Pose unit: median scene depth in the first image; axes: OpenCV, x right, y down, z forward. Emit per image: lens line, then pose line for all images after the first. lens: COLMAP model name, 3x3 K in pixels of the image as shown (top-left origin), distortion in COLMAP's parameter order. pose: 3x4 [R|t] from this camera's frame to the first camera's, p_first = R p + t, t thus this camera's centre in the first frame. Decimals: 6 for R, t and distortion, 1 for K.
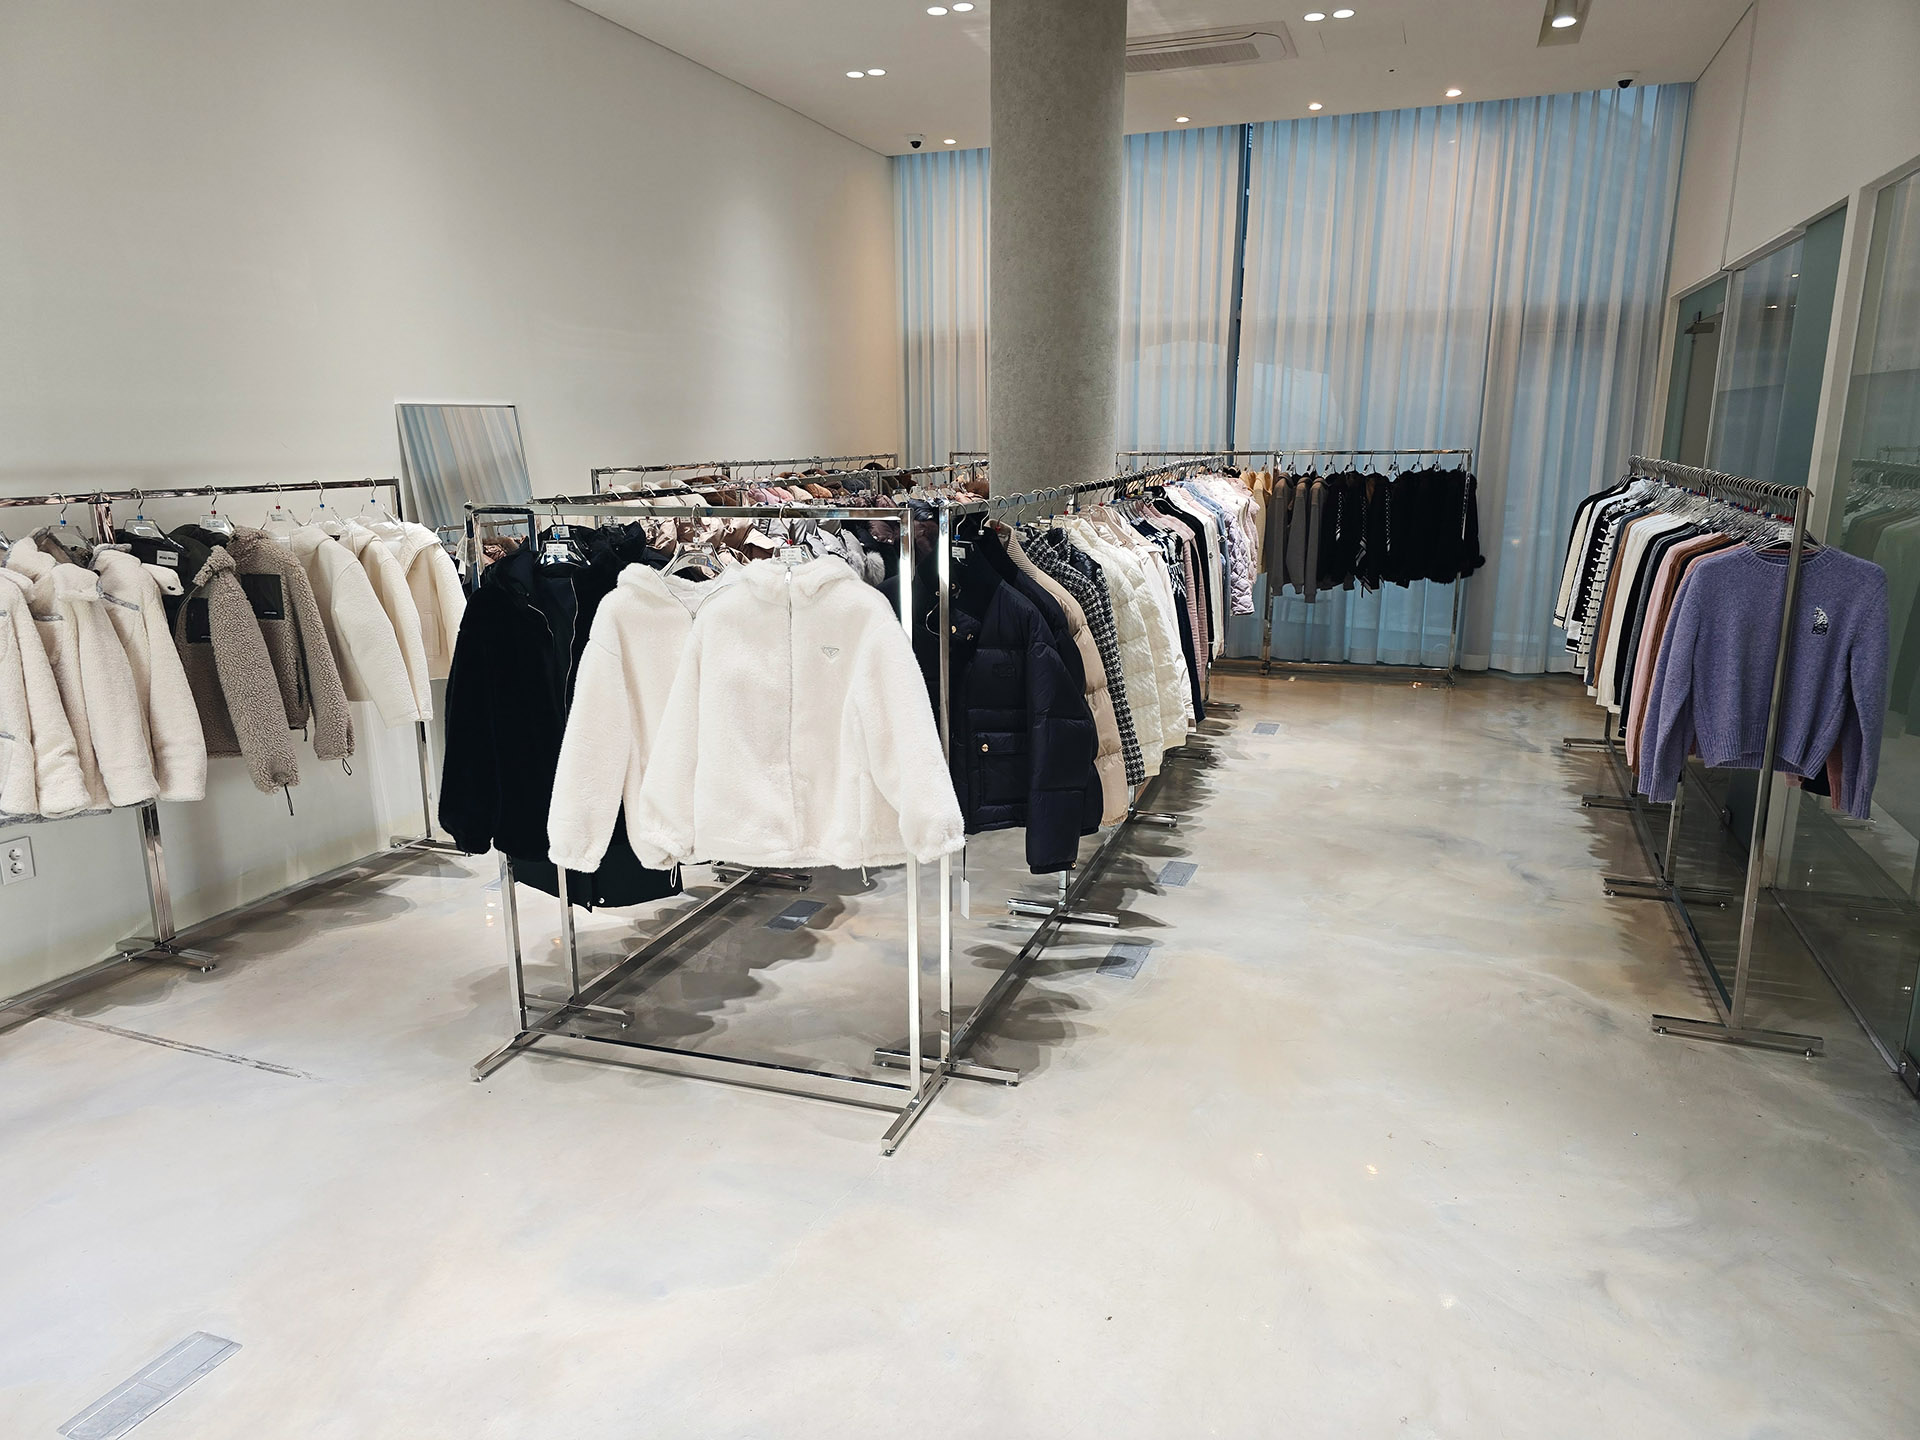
lens RADIAL K [[1309.5, 0, 952.3], [0, 1309.5, 726.4], [0, 0, 1]] dist [0.007234, -0.009270]
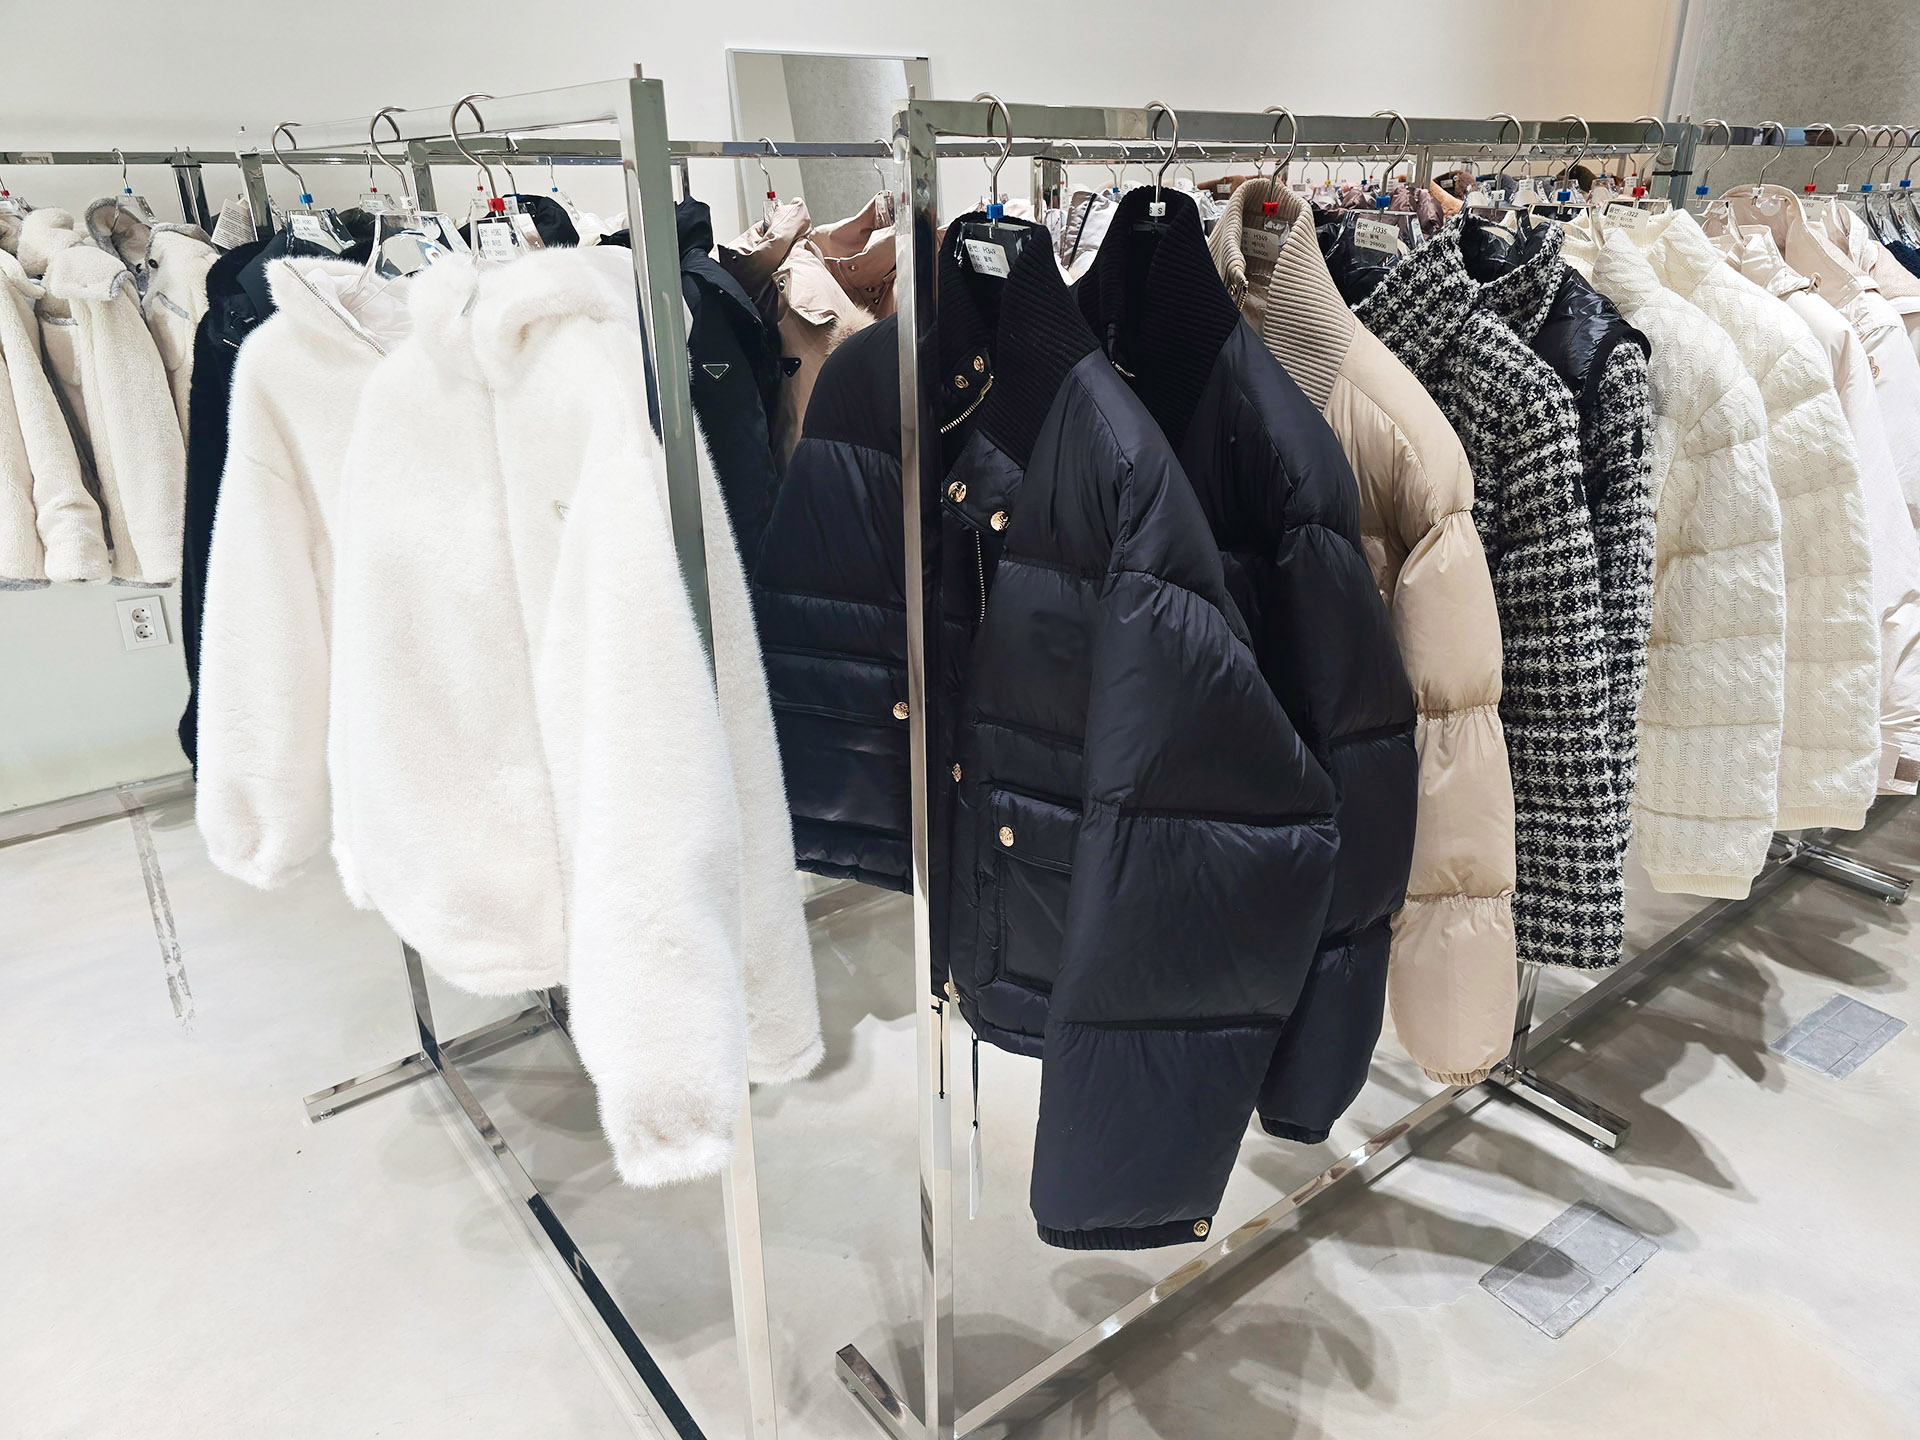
lens RADIAL K [[1309.5, 0, 974.7], [0, 1309.5, 707.0], [0, 0, 1]] dist [0.007234, -0.009270]
pose [[0.840552, 0.203207, -0.502175, 0.151722], [-0.117336, 0.973268, 0.197438, -0.069830], [0.528871, -0.107033, 0.841926, 0.564358]]
